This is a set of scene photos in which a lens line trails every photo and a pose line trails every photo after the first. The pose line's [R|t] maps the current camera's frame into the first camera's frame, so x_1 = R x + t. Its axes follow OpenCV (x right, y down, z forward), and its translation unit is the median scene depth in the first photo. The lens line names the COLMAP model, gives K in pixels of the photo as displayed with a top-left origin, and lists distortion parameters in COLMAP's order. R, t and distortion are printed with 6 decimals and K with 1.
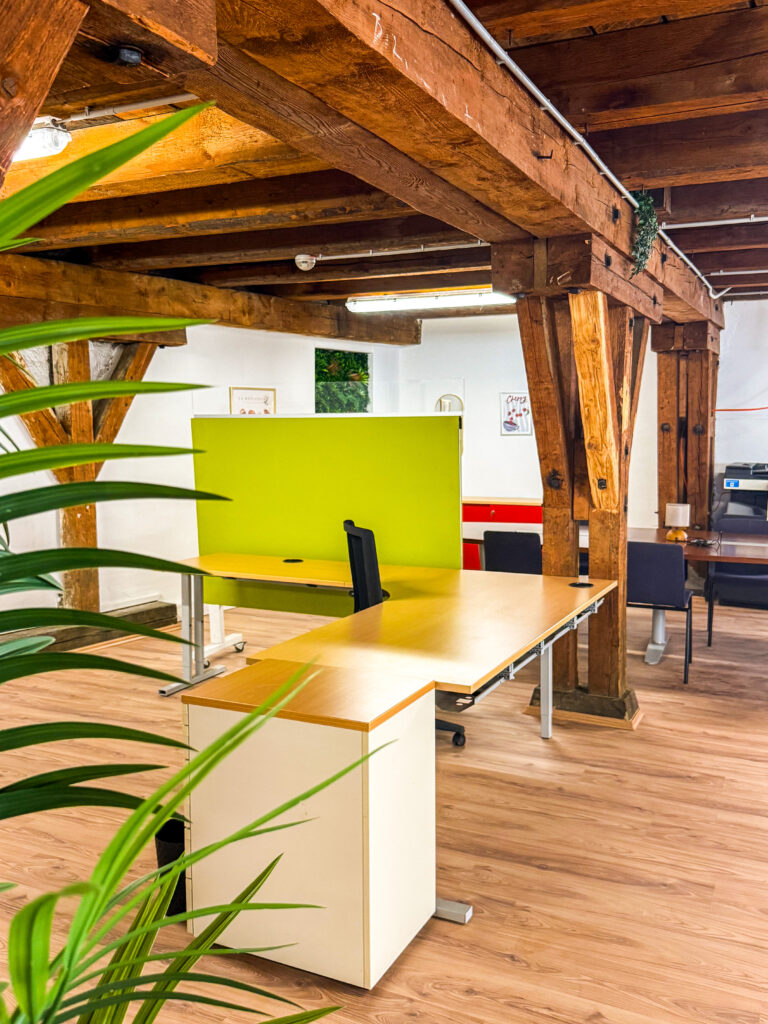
lens RADIAL K [[889.2, 0, 384.0], [0, 889.2, 512.0], [0, 0, 1]] dist [0.099325, -0.002936]
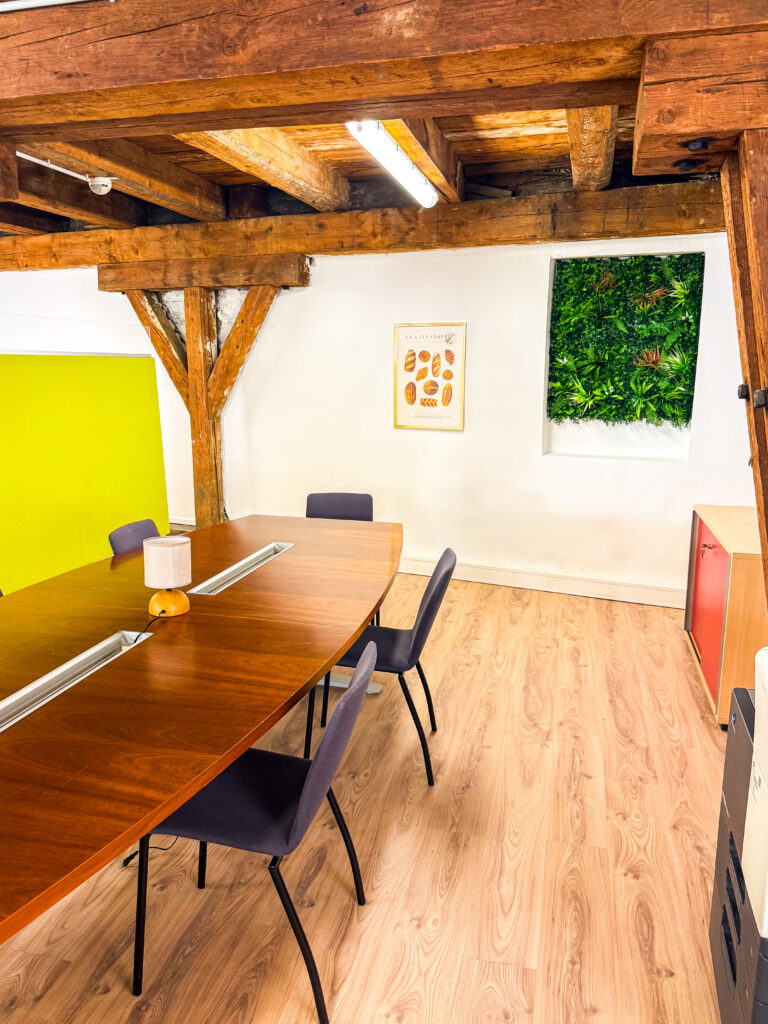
lens RADIAL K [[783.5, 0, 403.4], [0, 783.5, 510.9], [0, 0, 1]] dist [0.086386, 0.000613]
pose [[0.214612, 0.182559, -0.959486, 0.619081], [-0.106015, 0.980926, 0.162926, -0.088063], [0.970929, 0.066754, 0.229872, 0.858179]]
